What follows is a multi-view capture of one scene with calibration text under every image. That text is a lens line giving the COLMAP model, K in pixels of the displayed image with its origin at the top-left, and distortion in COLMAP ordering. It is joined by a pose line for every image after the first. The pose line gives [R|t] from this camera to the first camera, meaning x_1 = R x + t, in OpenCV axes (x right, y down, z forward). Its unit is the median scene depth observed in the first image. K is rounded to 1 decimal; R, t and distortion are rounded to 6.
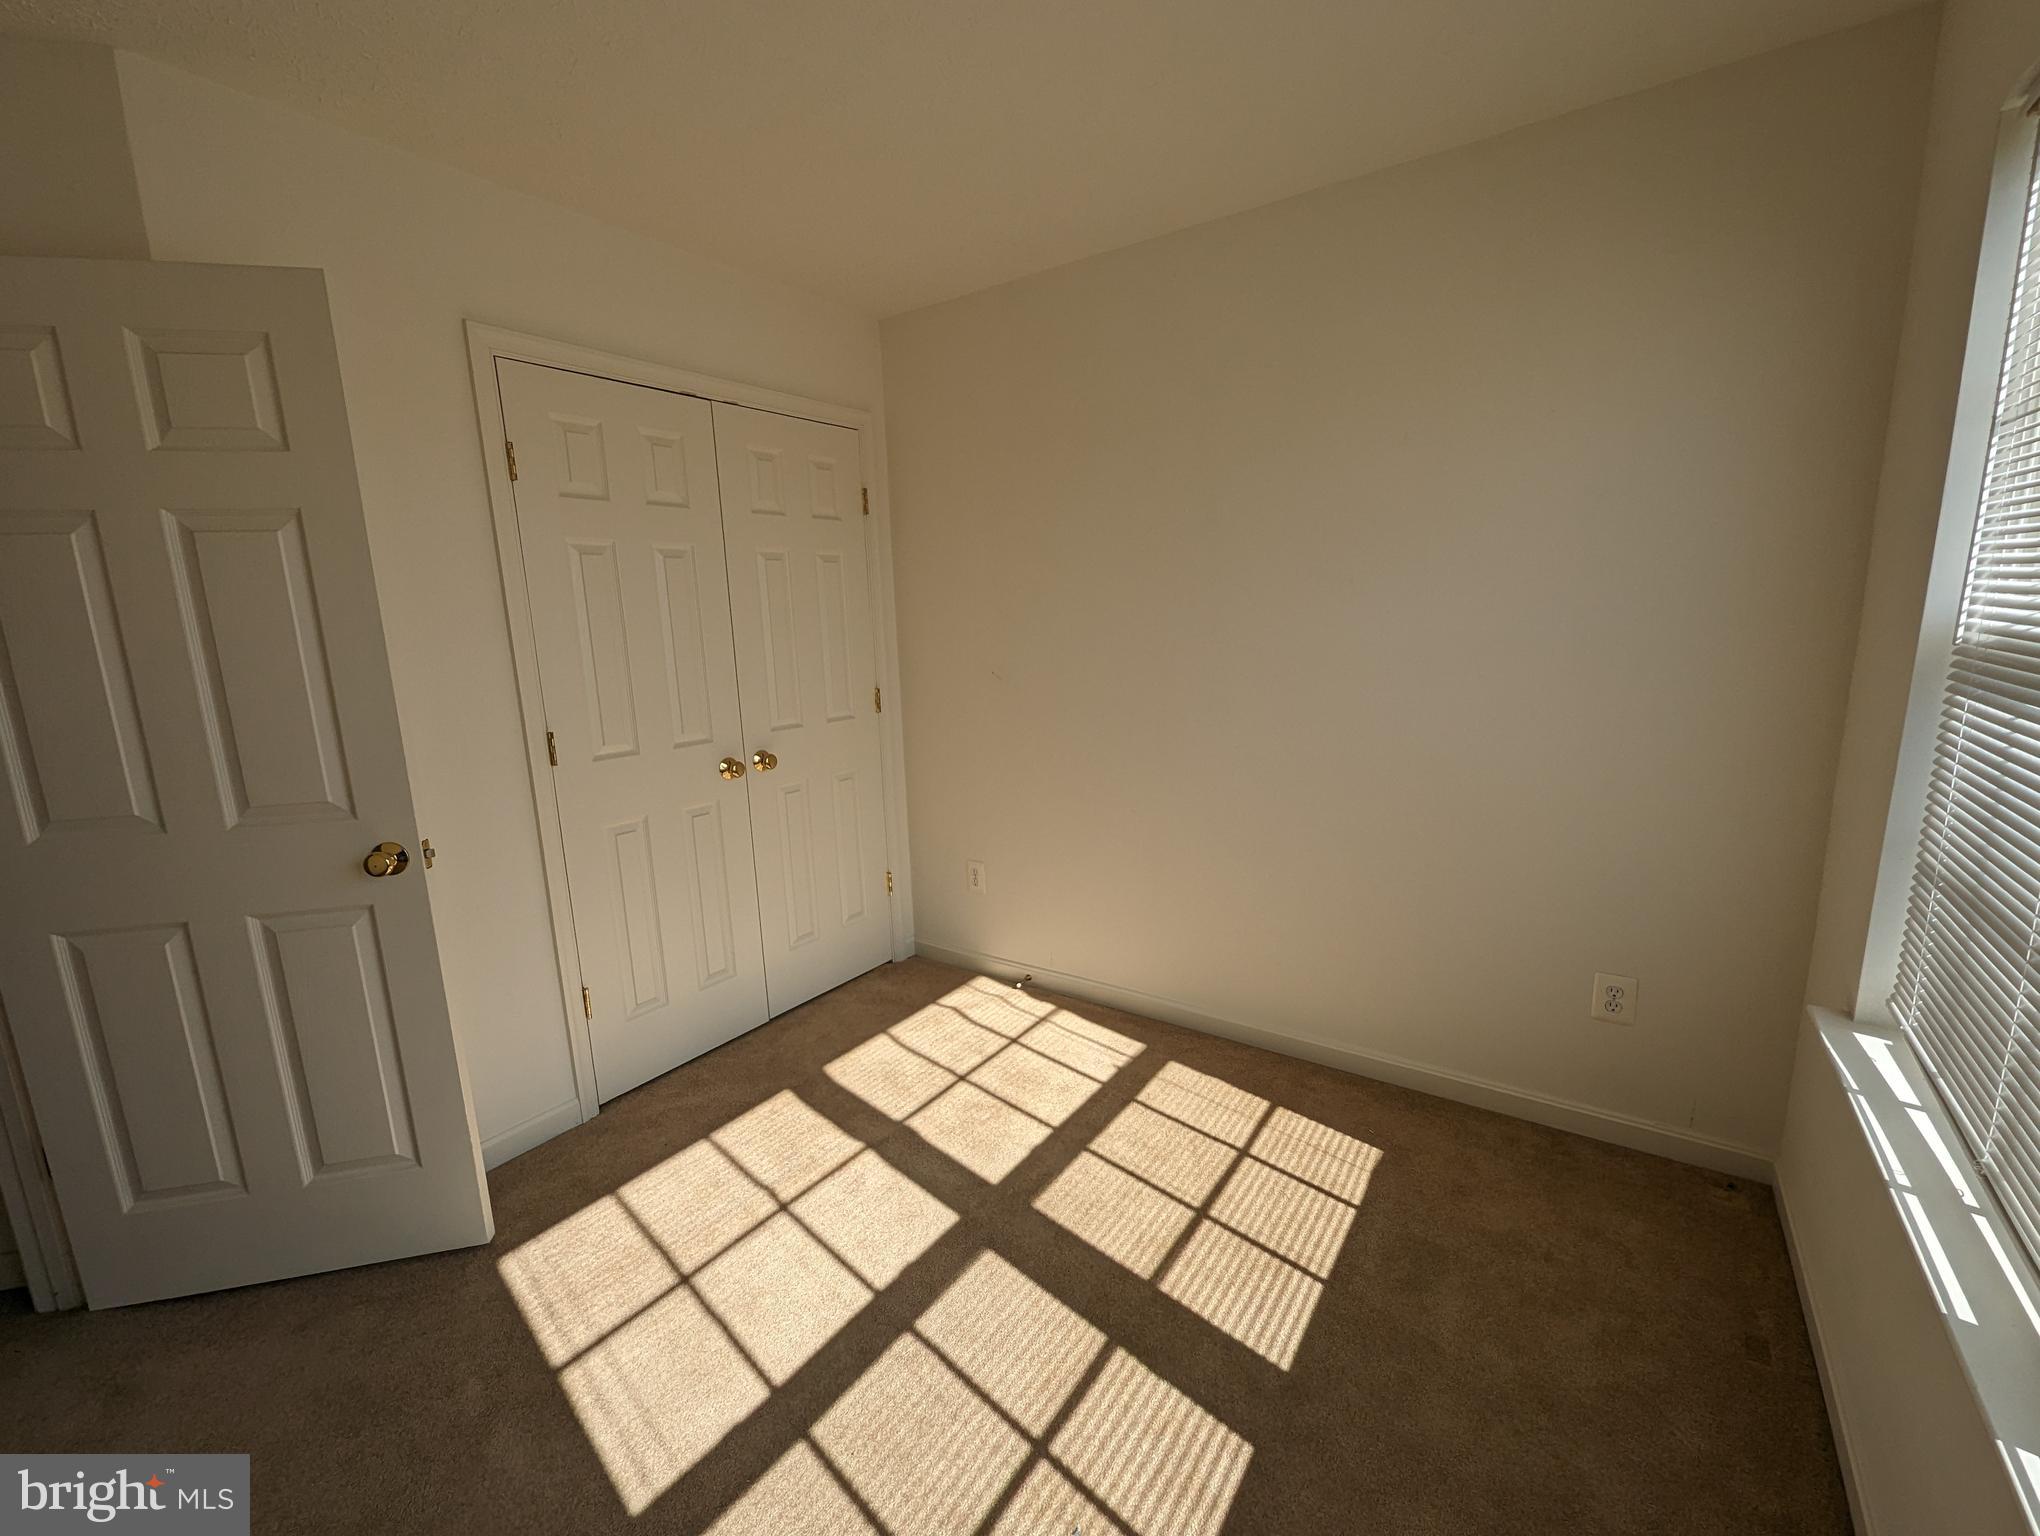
lens RADIAL K [[847.8, 0, 1028.9], [0, 847.8, 772.8], [0, 0, 1]] dist [0.000964, 0.000372]
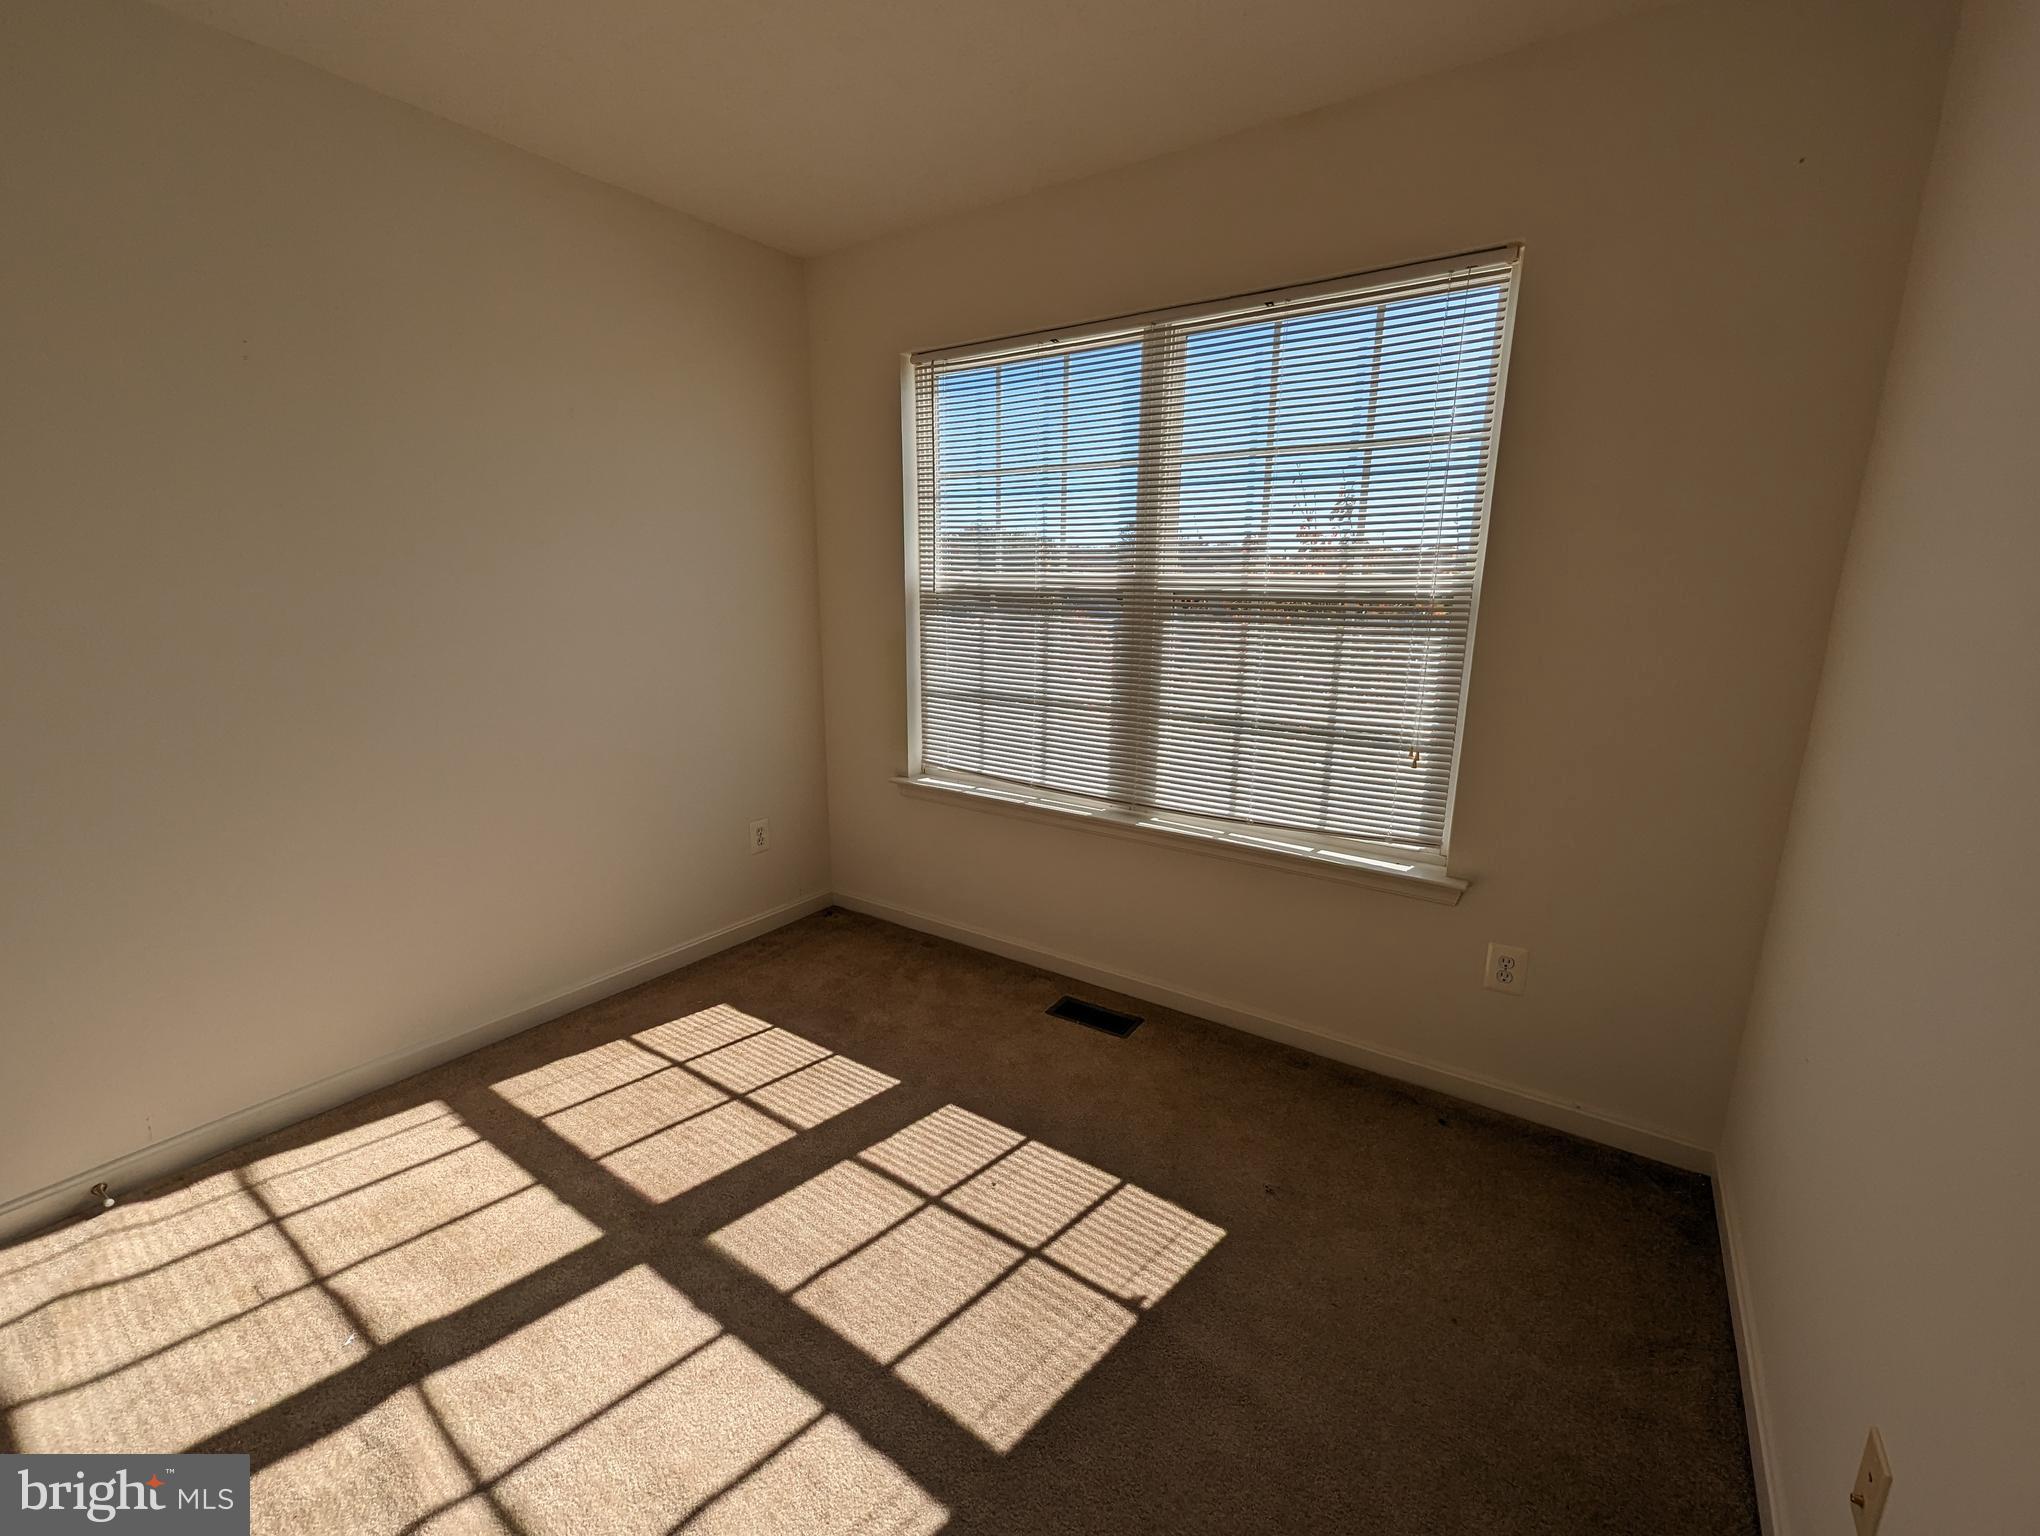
lens RADIAL K [[847.8, 0, 1028.9], [0, 847.8, 772.8], [0, 0, 1]] dist [0.000964, 0.000372]
pose [[-0.008687, -0.192104, 0.981336, -0.779114], [0.175613, 0.965828, 0.190622, -0.045964], [-0.984421, 0.173991, 0.025346, 0.477149]]
